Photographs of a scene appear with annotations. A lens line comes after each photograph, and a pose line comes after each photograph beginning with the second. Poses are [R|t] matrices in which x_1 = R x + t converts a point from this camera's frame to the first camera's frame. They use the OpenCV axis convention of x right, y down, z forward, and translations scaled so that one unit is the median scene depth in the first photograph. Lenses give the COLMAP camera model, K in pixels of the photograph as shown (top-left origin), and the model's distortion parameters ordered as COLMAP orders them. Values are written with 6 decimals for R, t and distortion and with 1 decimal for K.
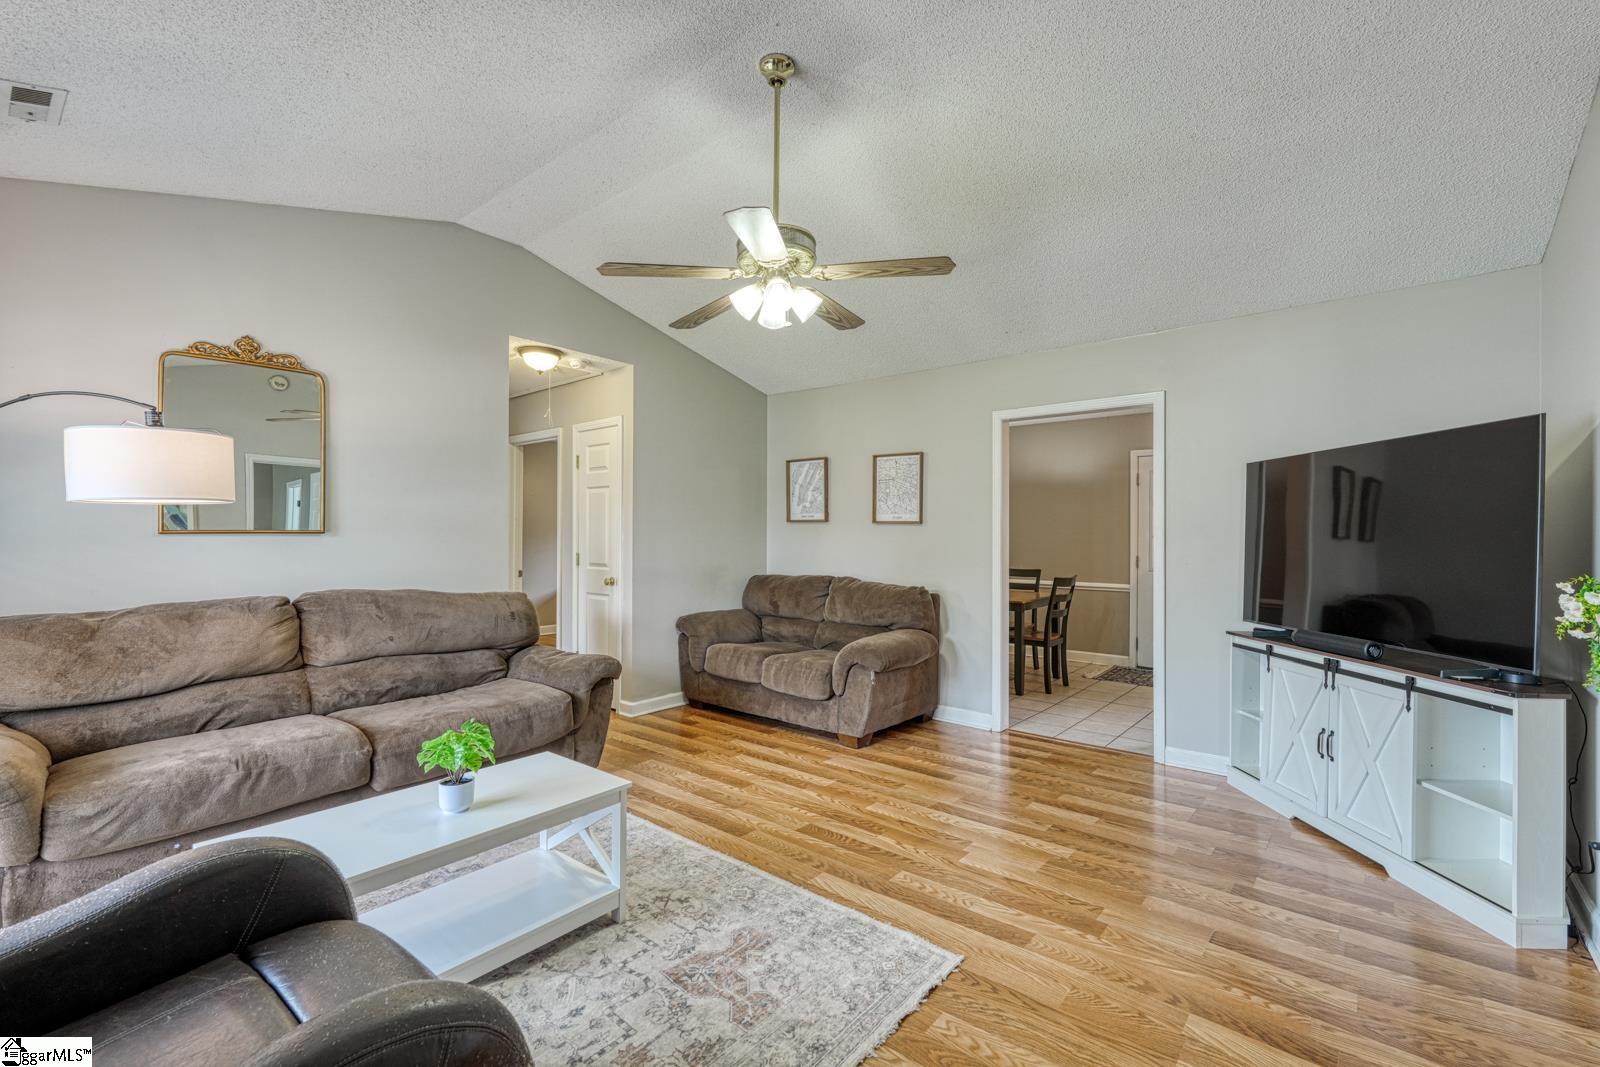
lens RADIAL K [[698.7, 0, 803.9], [0, 698.7, 534.9], [0, 0, 1]] dist [0.004193, 0.000261]
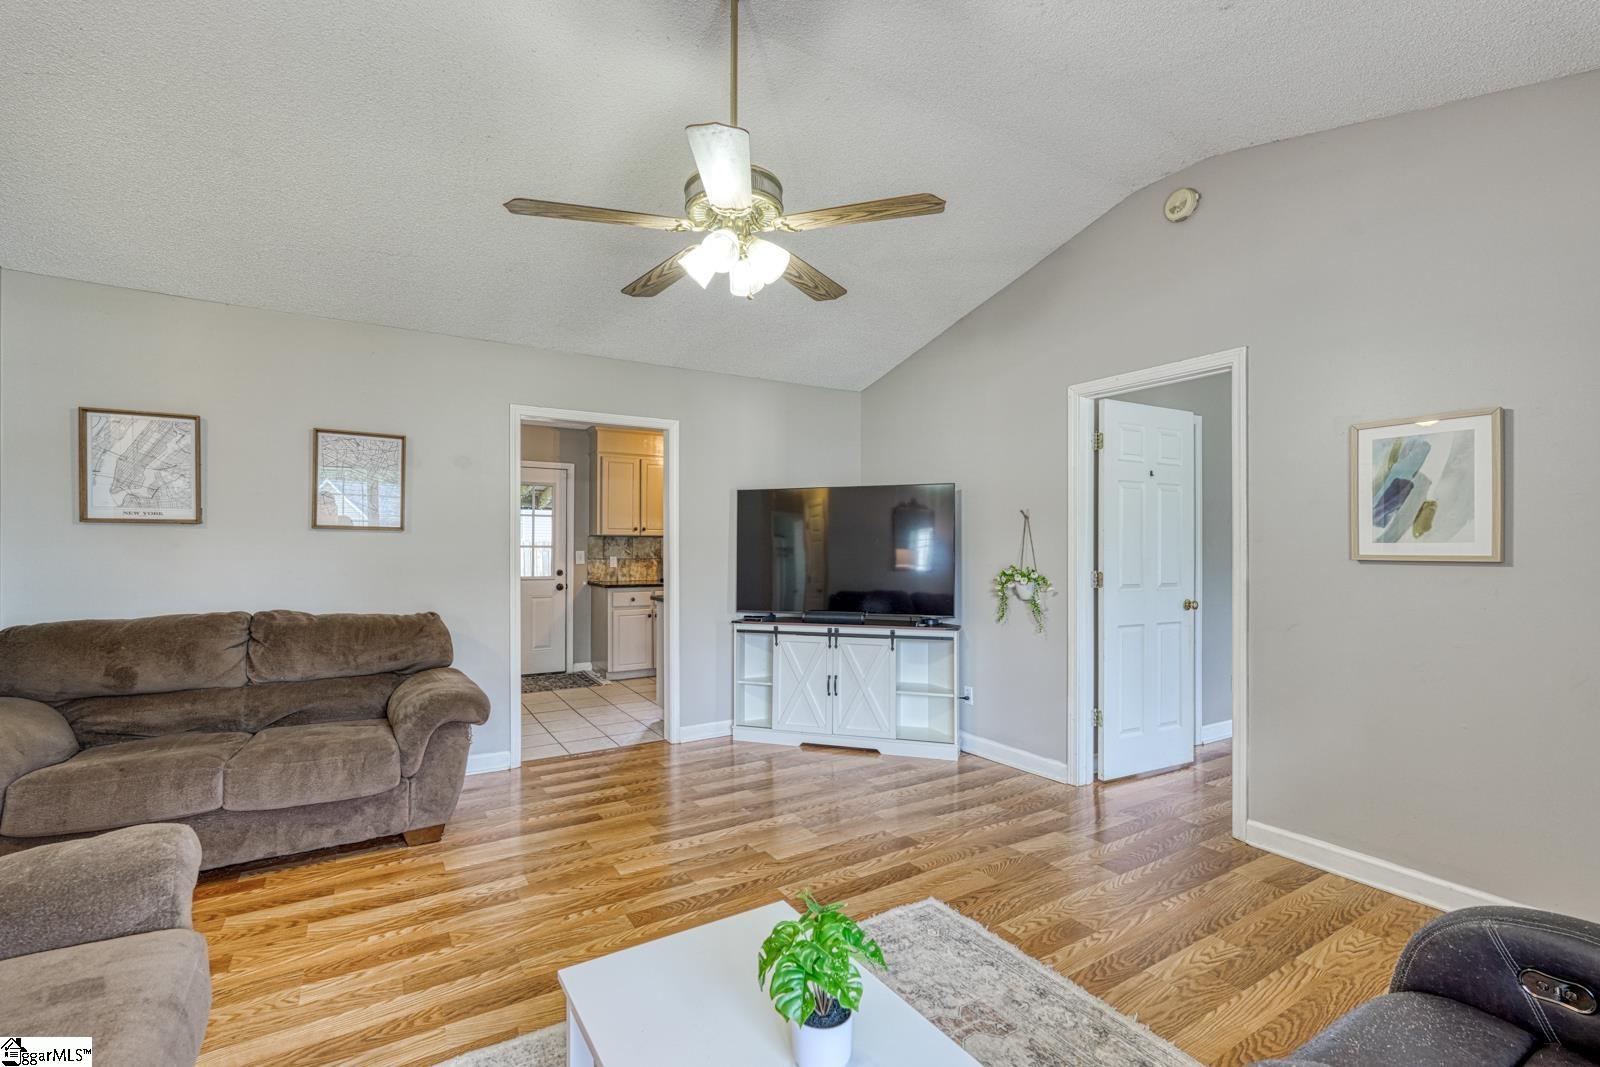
lens RADIAL K [[698.7, 0, 803.9], [0, 698.7, 543.0], [0, 0, 1]] dist [0.004193, 0.000261]
pose [[0.323951, 0.001629, 0.946073, -0.564141], [-0.001064, 0.999999, -0.001358, -0.002998], [-0.946073, -0.000566, 0.323952, 0.469072]]
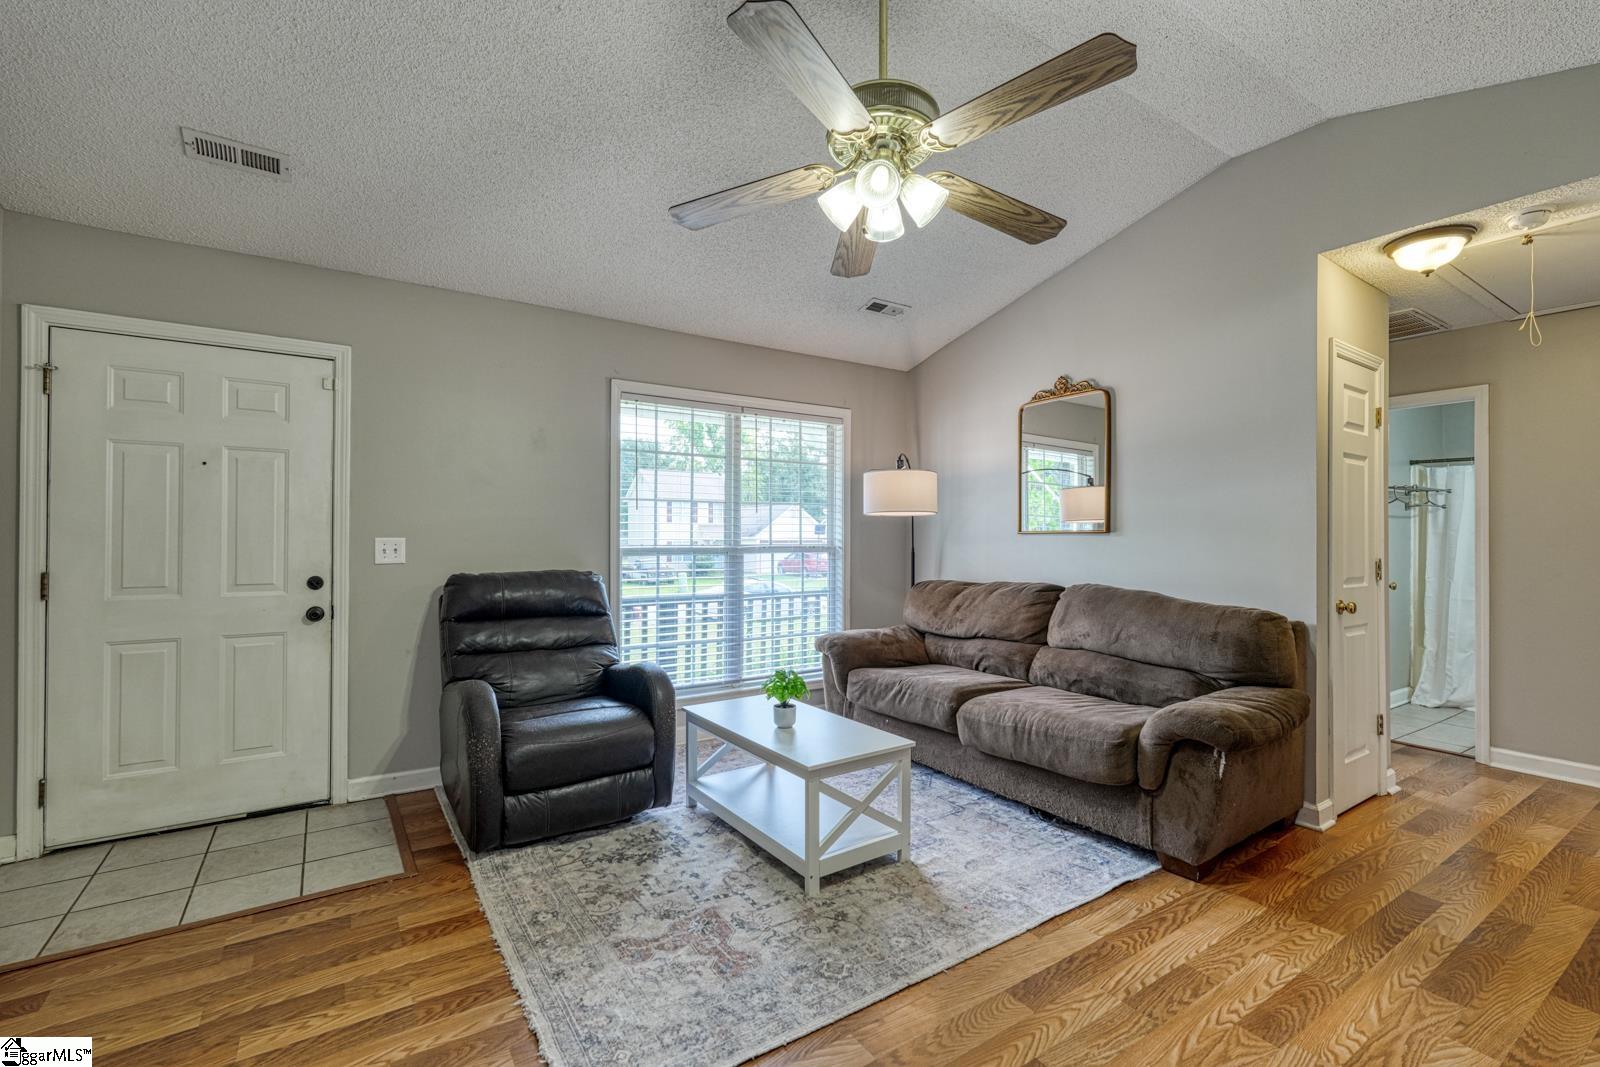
lens RADIAL K [[698.7, 0, 802.2], [0, 698.7, 535.7], [0, 0, 1]] dist [0.004193, 0.000261]
pose [[-0.287224, -0.005902, -0.957845, 0.473310], [-0.003505, 0.999981, -0.005111, 0.008225], [0.957857, 0.001890, -0.287239, 0.804501]]
